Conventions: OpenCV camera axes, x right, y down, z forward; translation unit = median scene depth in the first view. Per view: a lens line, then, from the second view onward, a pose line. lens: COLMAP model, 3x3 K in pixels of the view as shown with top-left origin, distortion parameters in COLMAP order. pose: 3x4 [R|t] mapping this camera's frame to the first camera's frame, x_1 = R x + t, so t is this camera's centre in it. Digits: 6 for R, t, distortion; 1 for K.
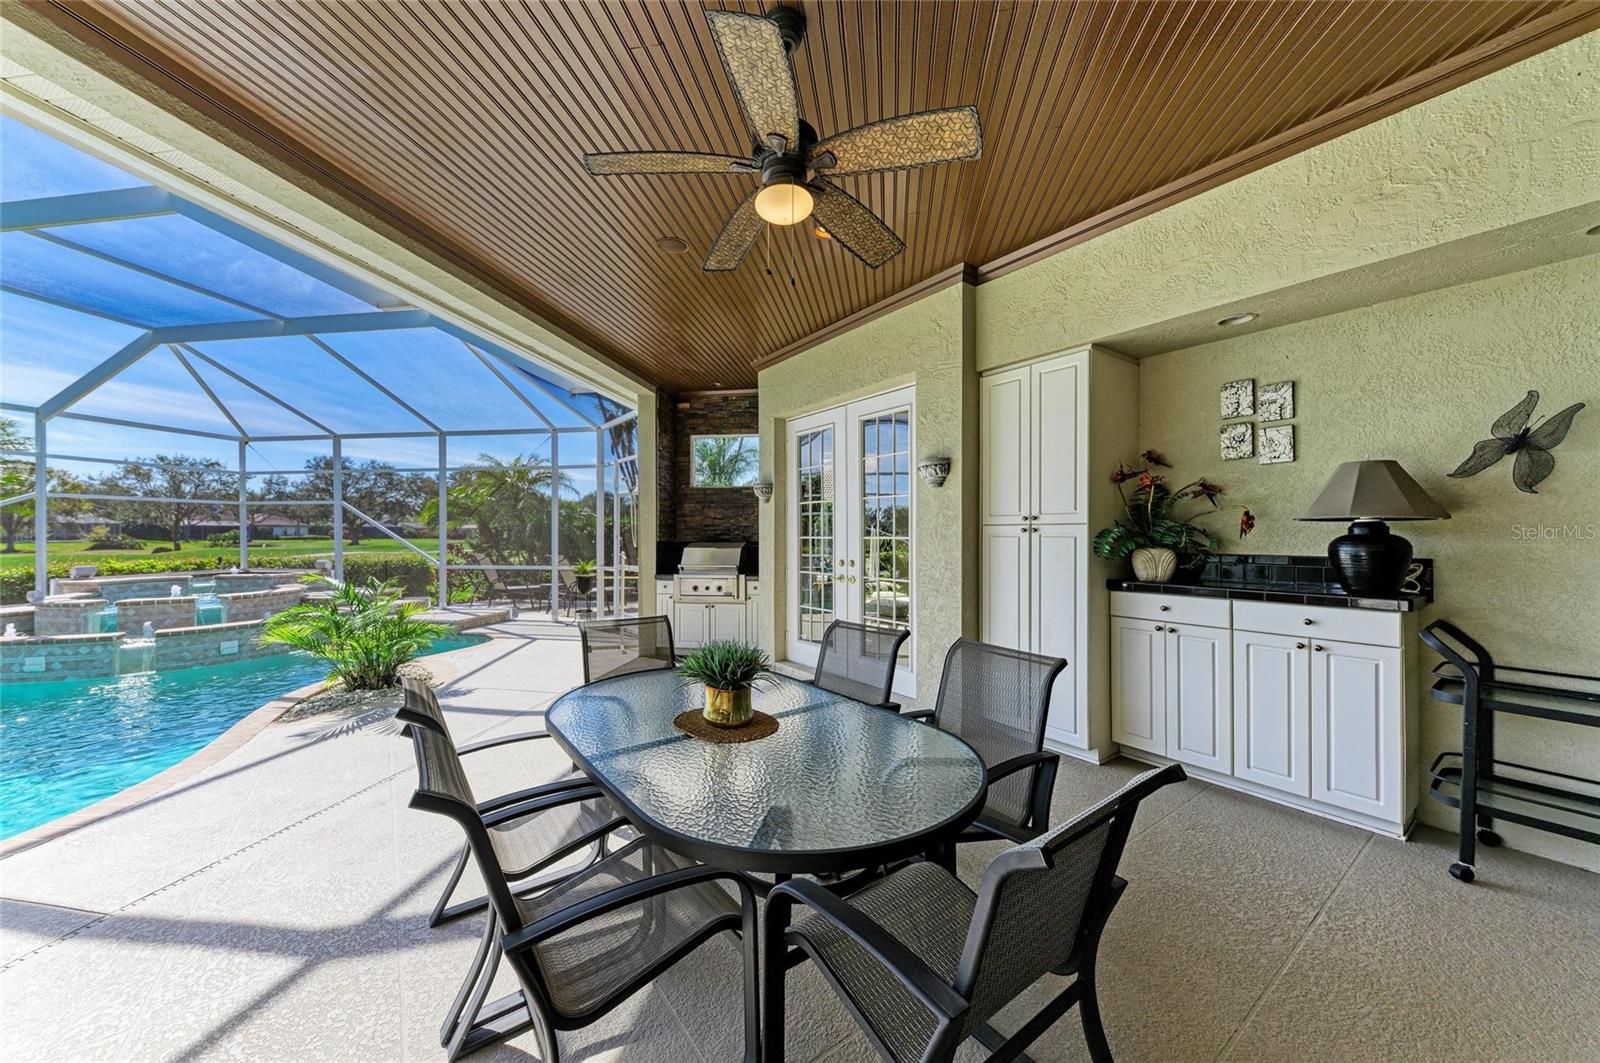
lens RADIAL K [[565.8, 0, 801.4], [0, 565.8, 533.9], [0, 0, 1]] dist [0.015427, -0.005291]
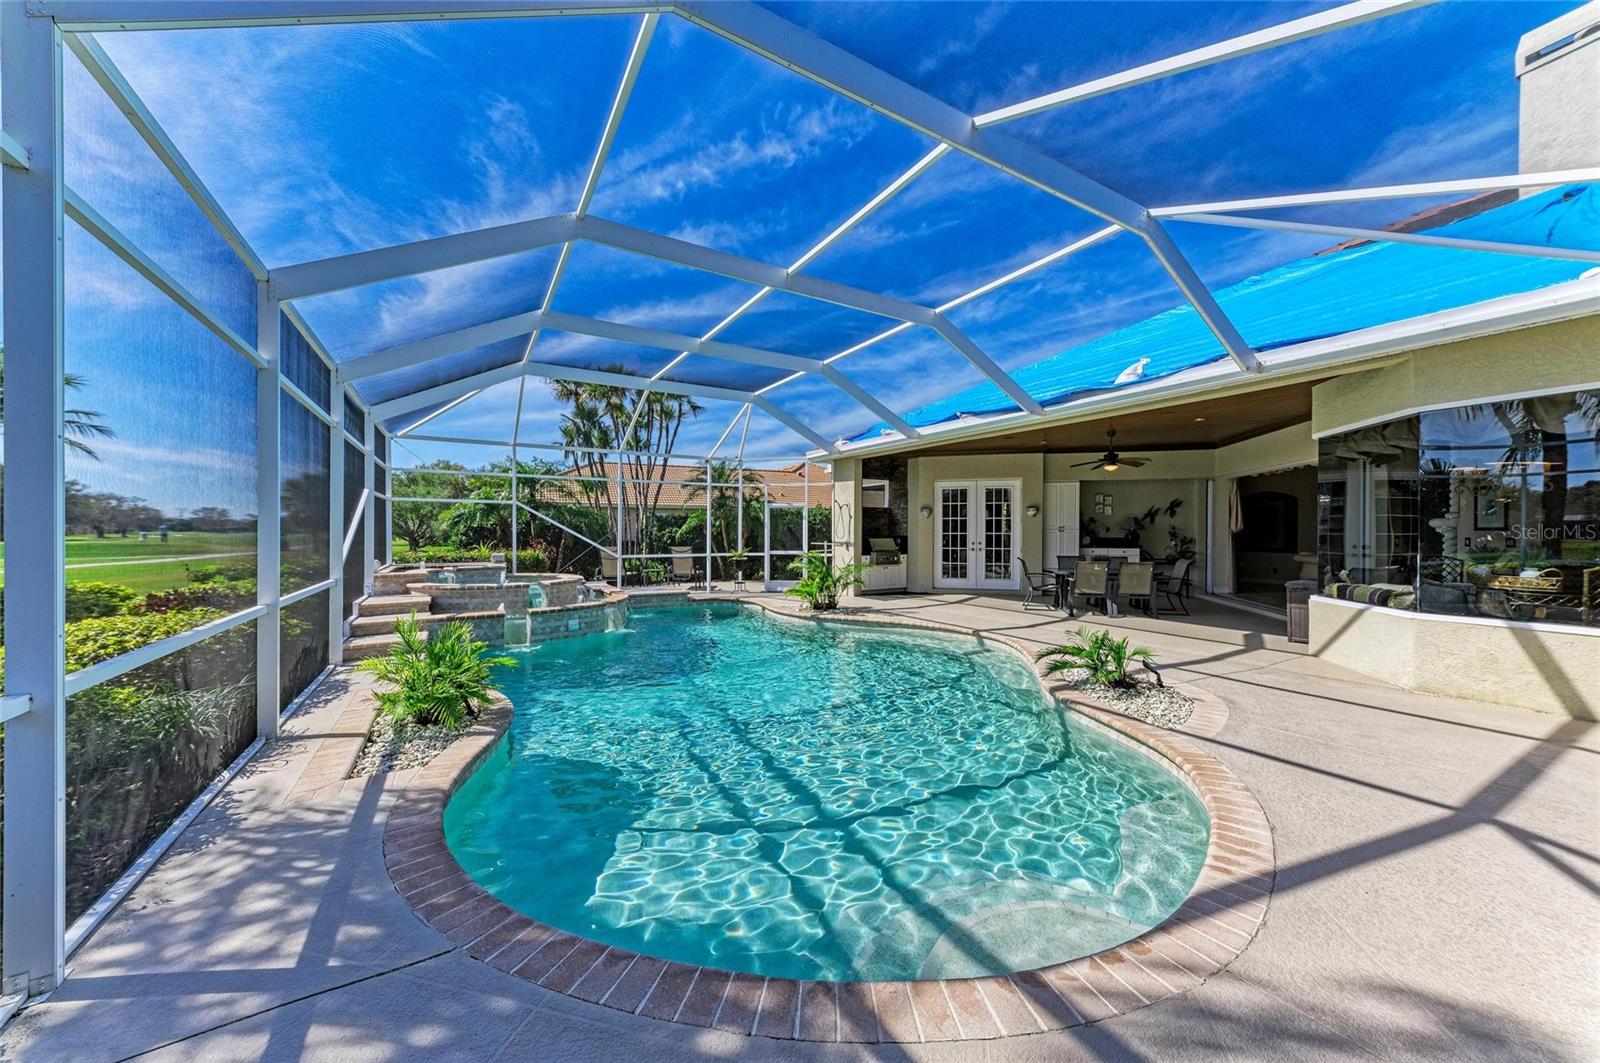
lens RADIAL K [[574.6, 0, 805.2], [0, 574.6, 534.7], [0, 0, 1]] dist [0.017950, 0.000083]
pose [[0.768831, 0.002092, 0.639449, -1.515870], [-0.004067, 0.999990, 0.001619, 0.008093], [-0.639439, -0.003845, 0.768832, -0.339578]]
